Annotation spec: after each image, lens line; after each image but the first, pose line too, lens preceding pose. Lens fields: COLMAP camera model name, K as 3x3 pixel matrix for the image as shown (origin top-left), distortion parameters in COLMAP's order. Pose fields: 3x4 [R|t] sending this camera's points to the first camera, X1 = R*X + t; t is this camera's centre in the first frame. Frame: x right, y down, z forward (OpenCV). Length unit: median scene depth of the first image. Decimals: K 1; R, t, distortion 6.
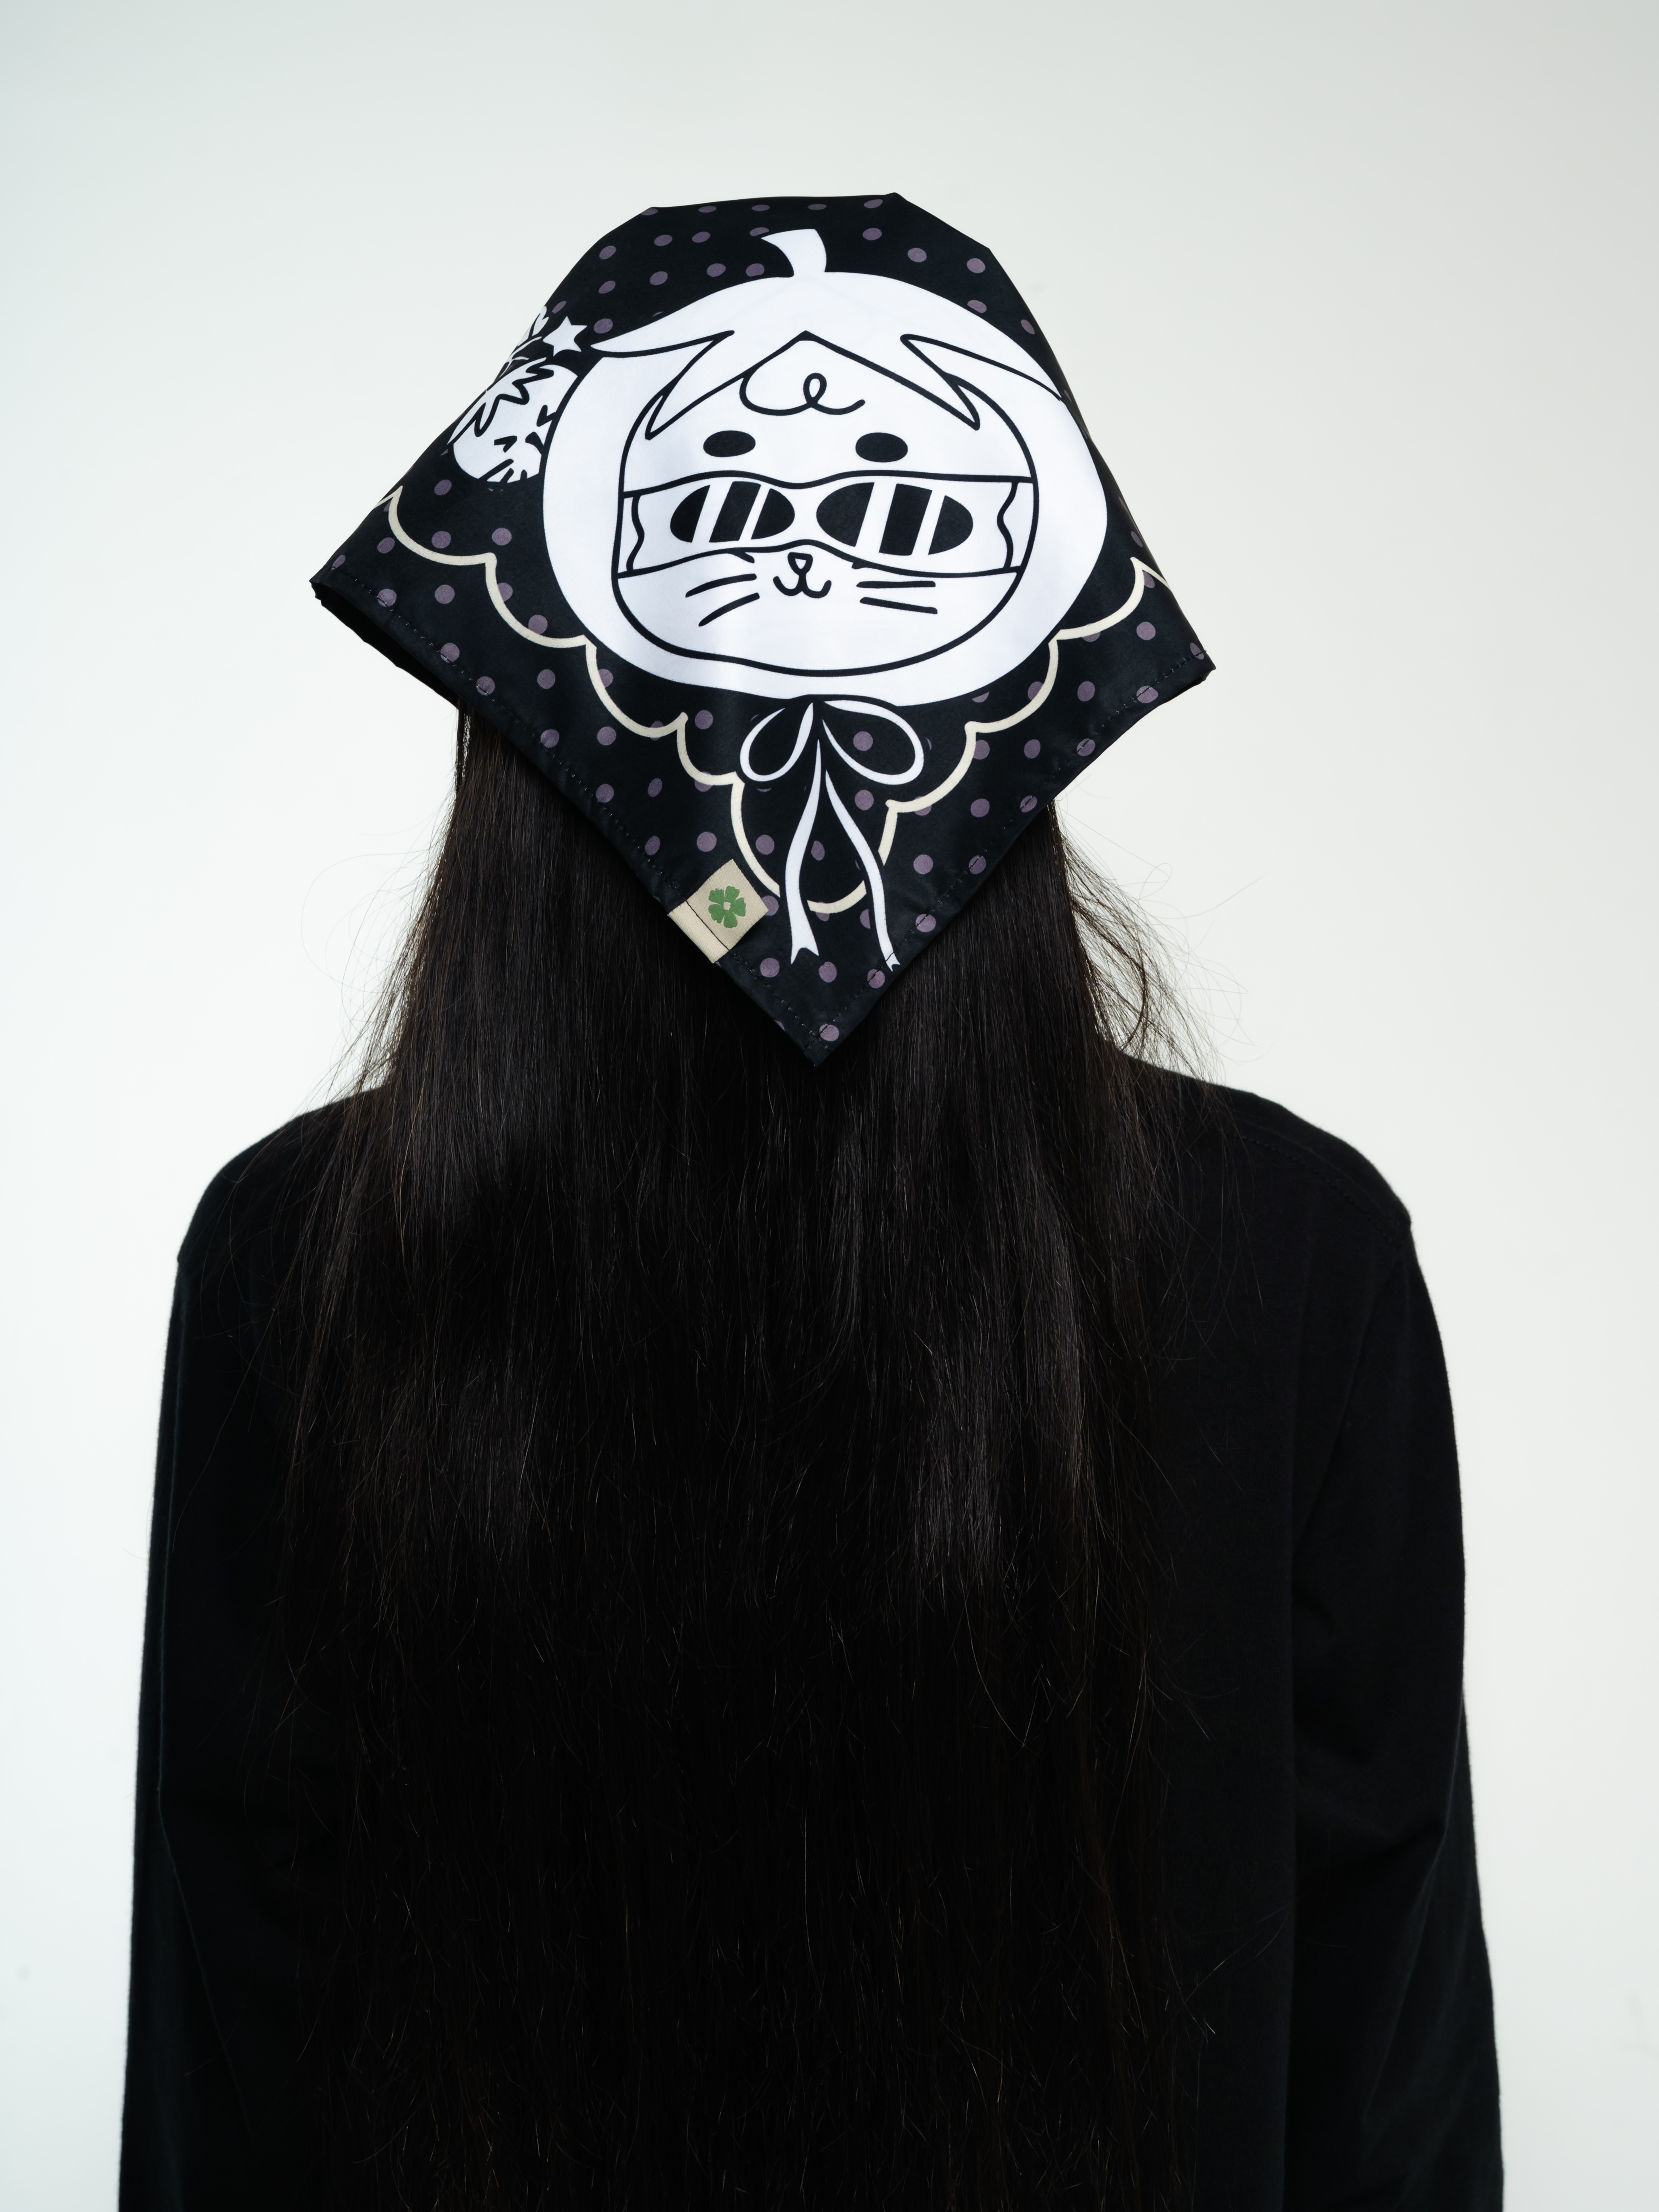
lens RADIAL K [[3219.4, 0, 830.1], [0, 3219.4, 1104.4], [0, 0, 1]] dist [-0.015192, 0.000000]
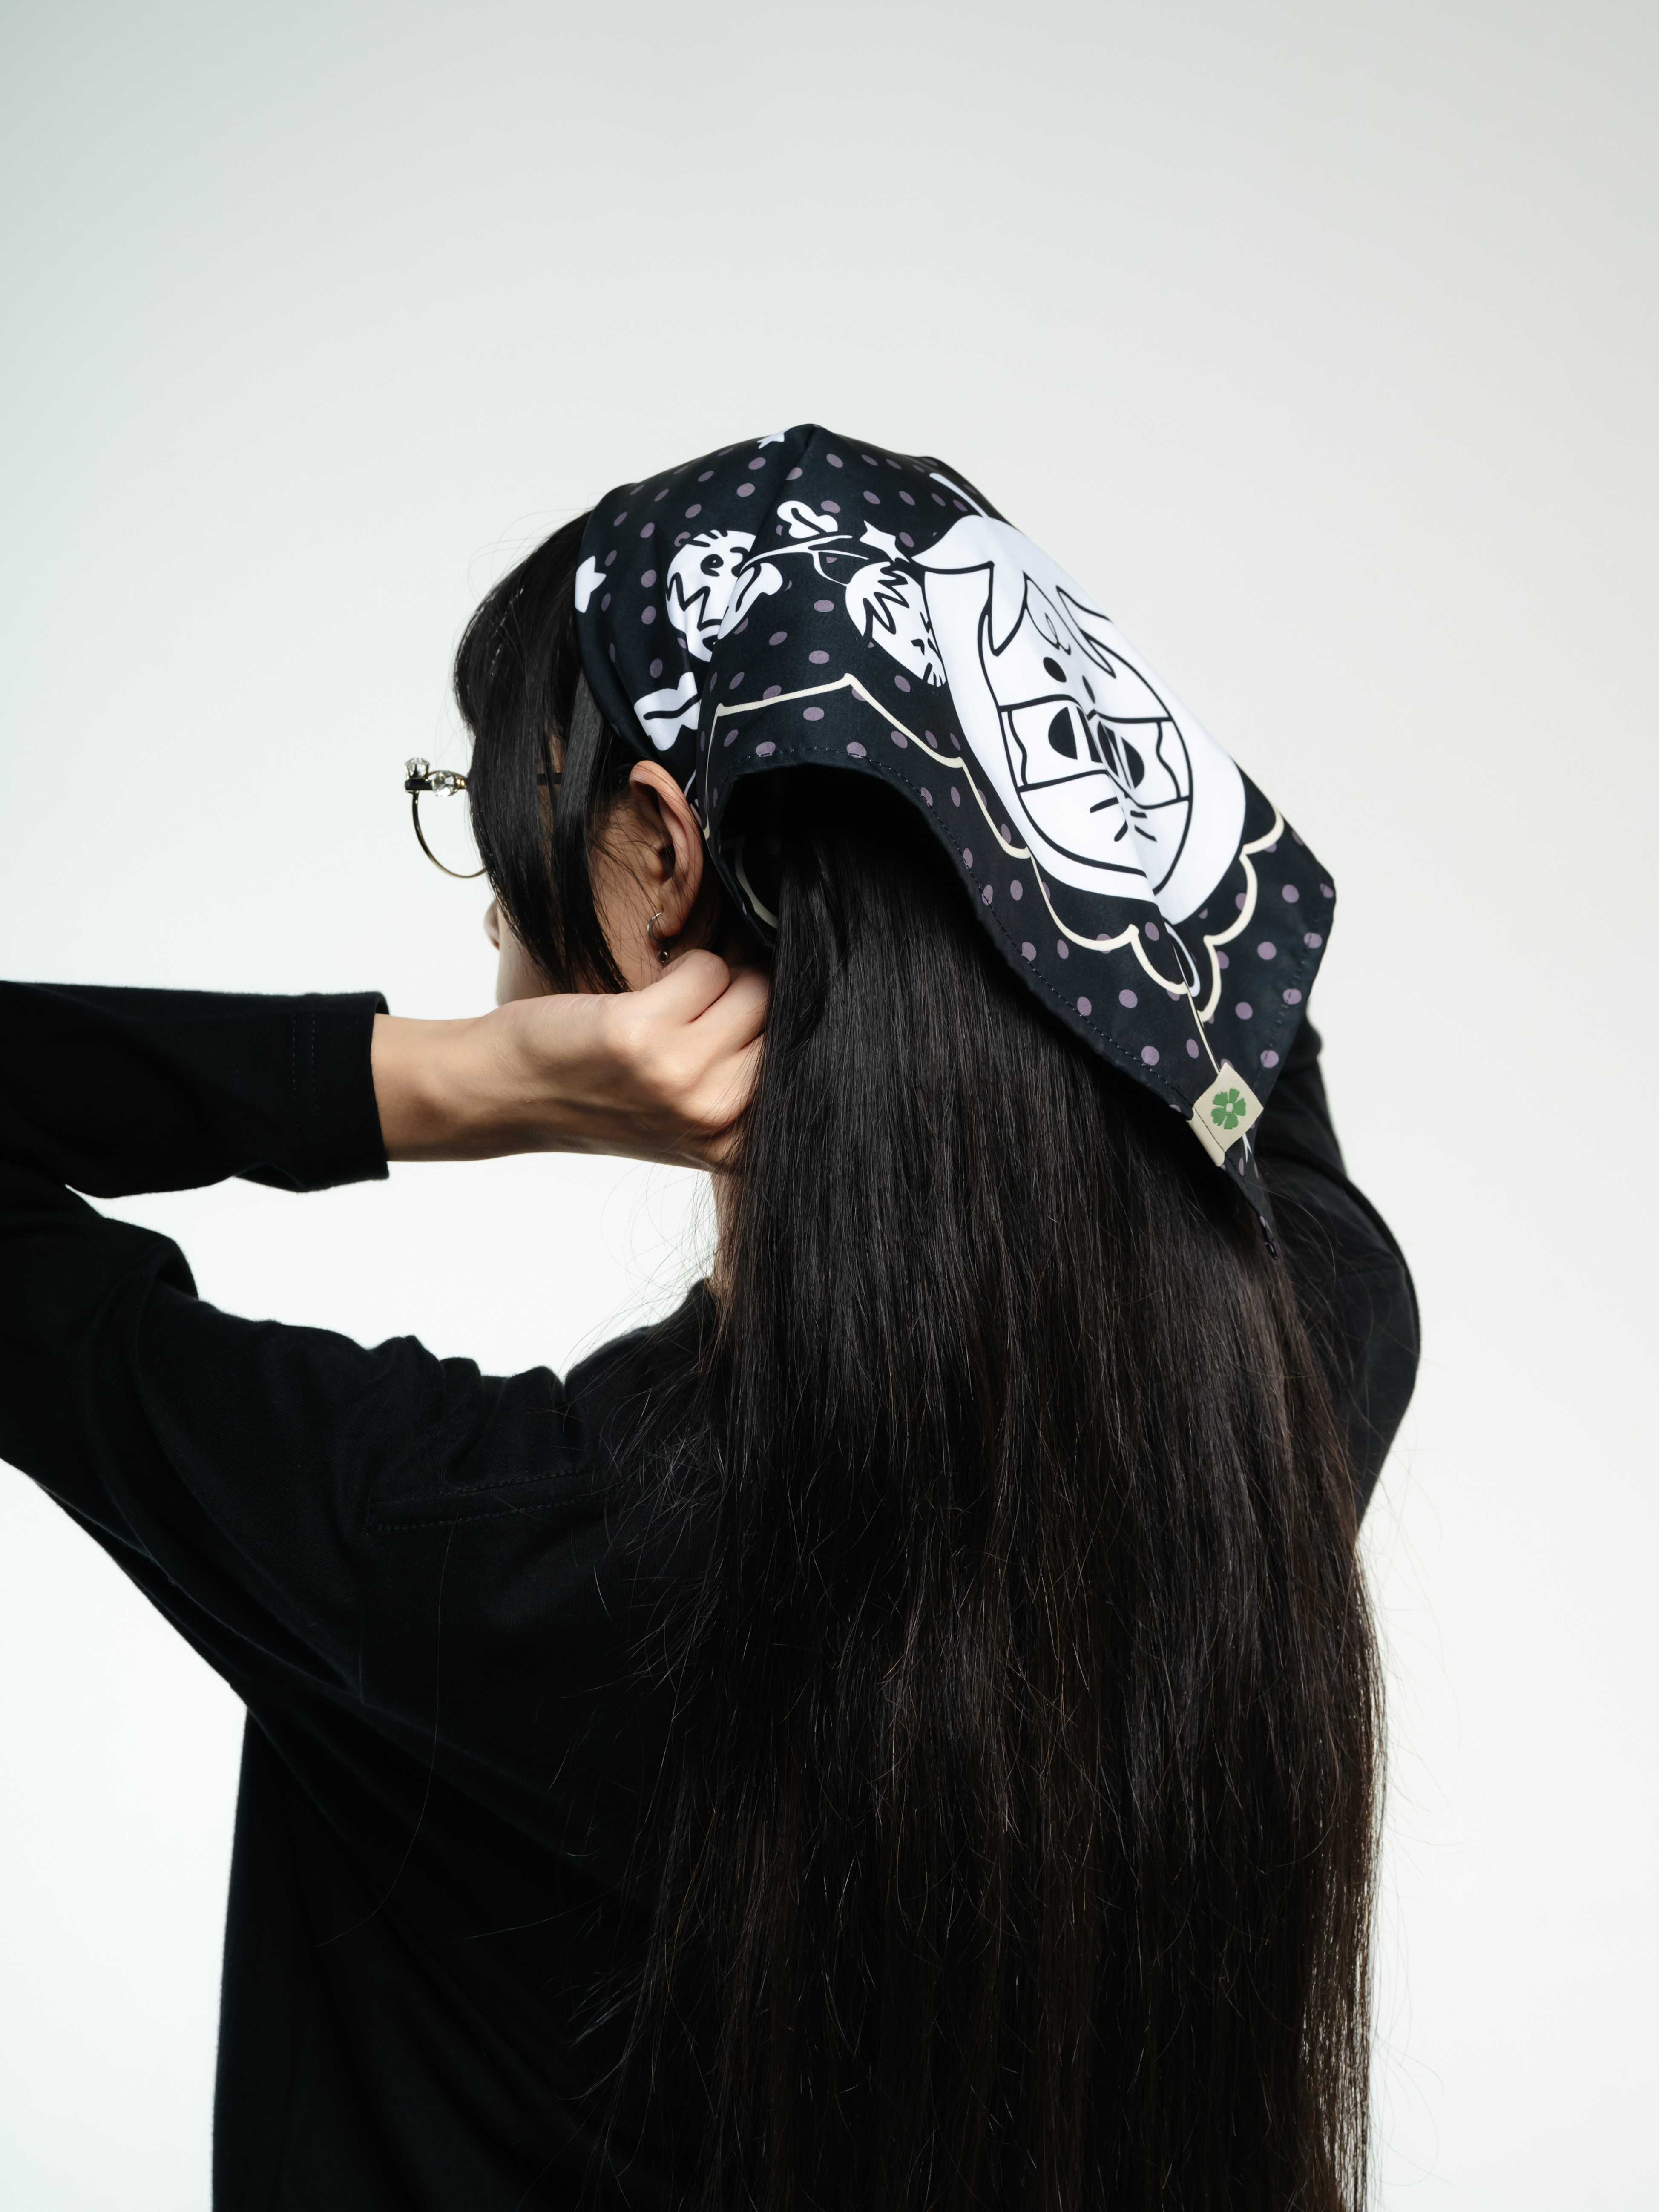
lens RADIAL K [[3219.4, 0, 830.8], [0, 3219.4, 1100.5], [0, 0, 1]] dist [-0.015192, 0.000000]
pose [[0.427564, -0.040145, 0.903093, -0.988610], [0.141588, 0.989658, -0.023041, -0.056332], [-0.892828, 0.137718, 0.428826, 0.648150]]
